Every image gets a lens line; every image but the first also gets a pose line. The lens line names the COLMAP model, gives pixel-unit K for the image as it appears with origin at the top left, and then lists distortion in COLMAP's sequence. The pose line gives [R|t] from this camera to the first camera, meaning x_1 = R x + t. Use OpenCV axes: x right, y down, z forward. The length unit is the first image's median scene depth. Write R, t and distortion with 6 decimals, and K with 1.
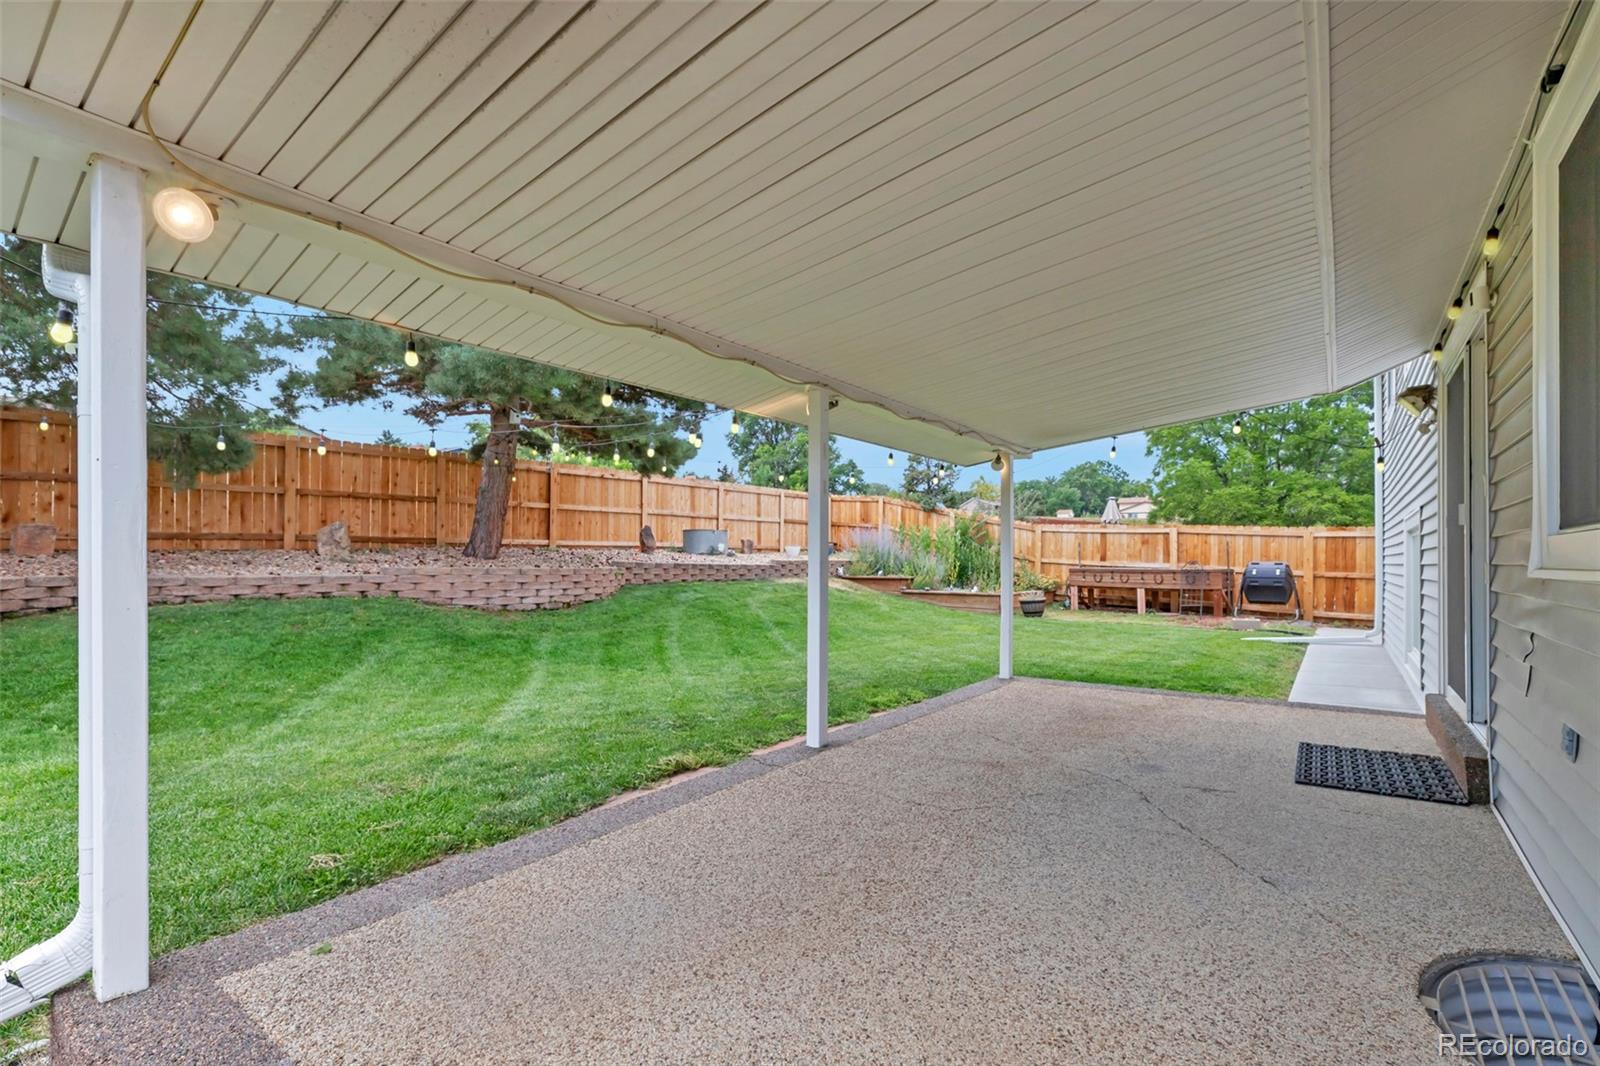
lens RADIAL K [[728.3, 0, 802.9], [0, 728.3, 546.8], [0, 0, 1]] dist [0.001524, 0.000077]
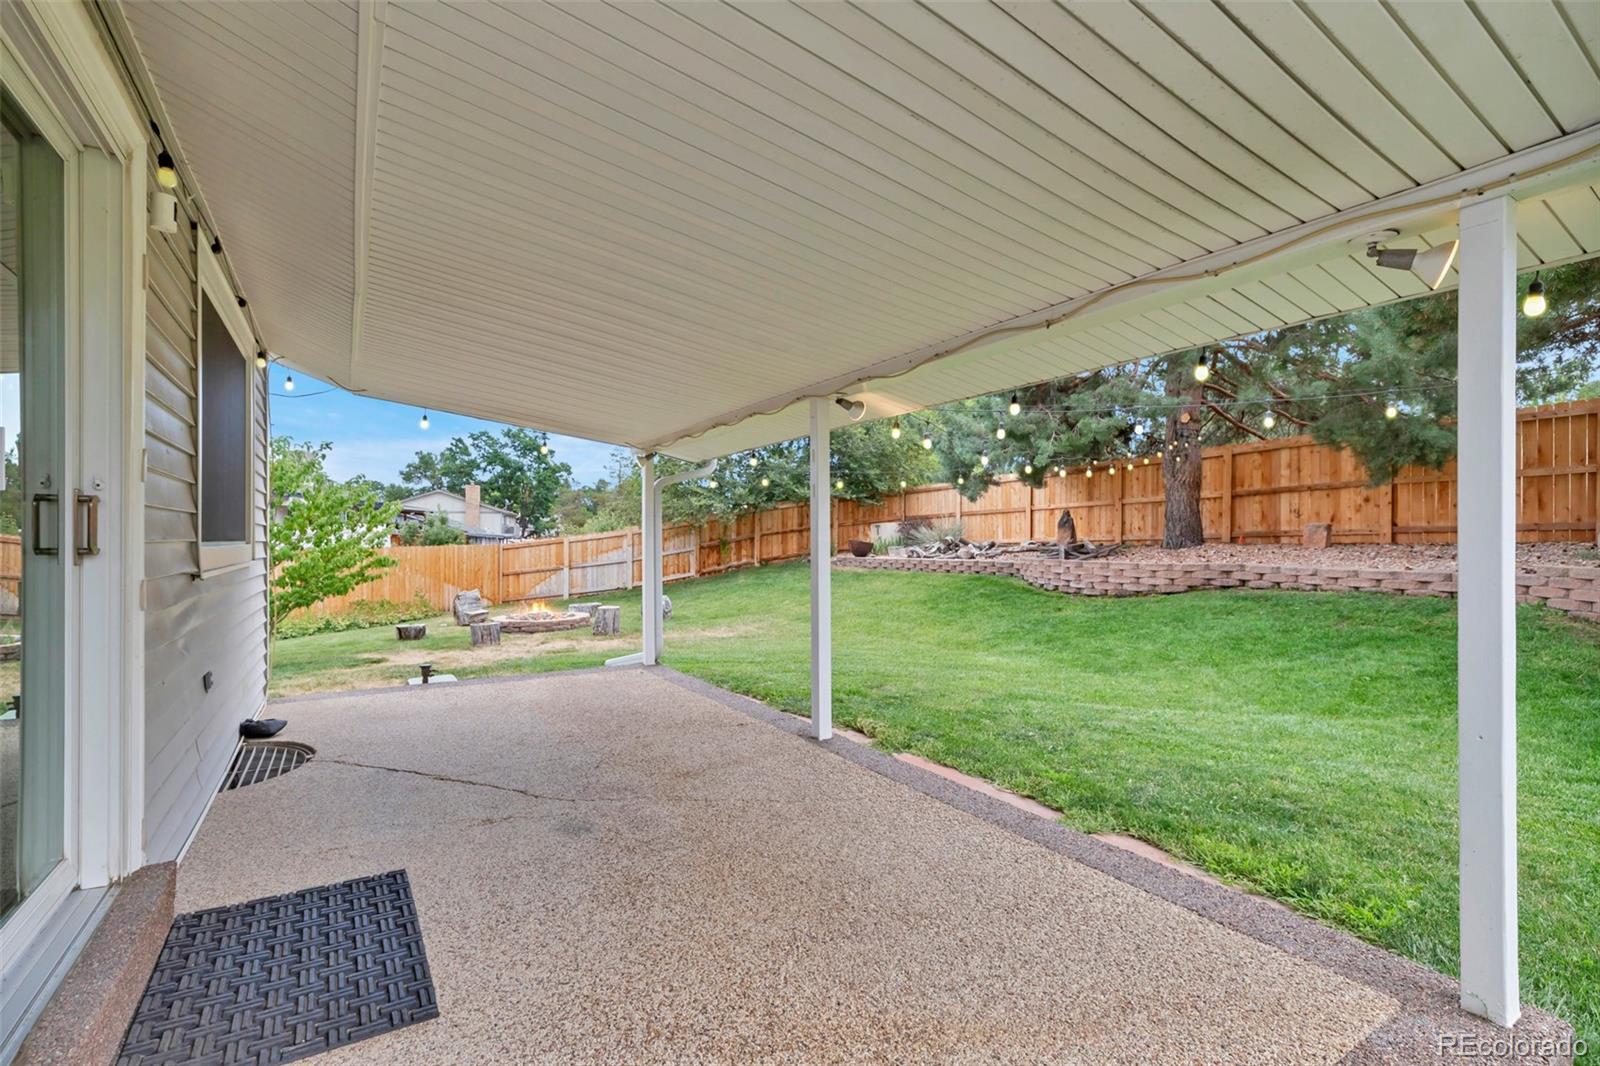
lens RADIAL K [[728.3, 0, 805.7], [0, 728.3, 538.4], [0, 0, 1]] dist [0.001524, 0.000077]
pose [[-0.364980, -0.006243, -0.930994, 0.987722], [0.011562, 0.999870, -0.011238, -0.002332], [0.930943, -0.014866, -0.364861, 1.339601]]
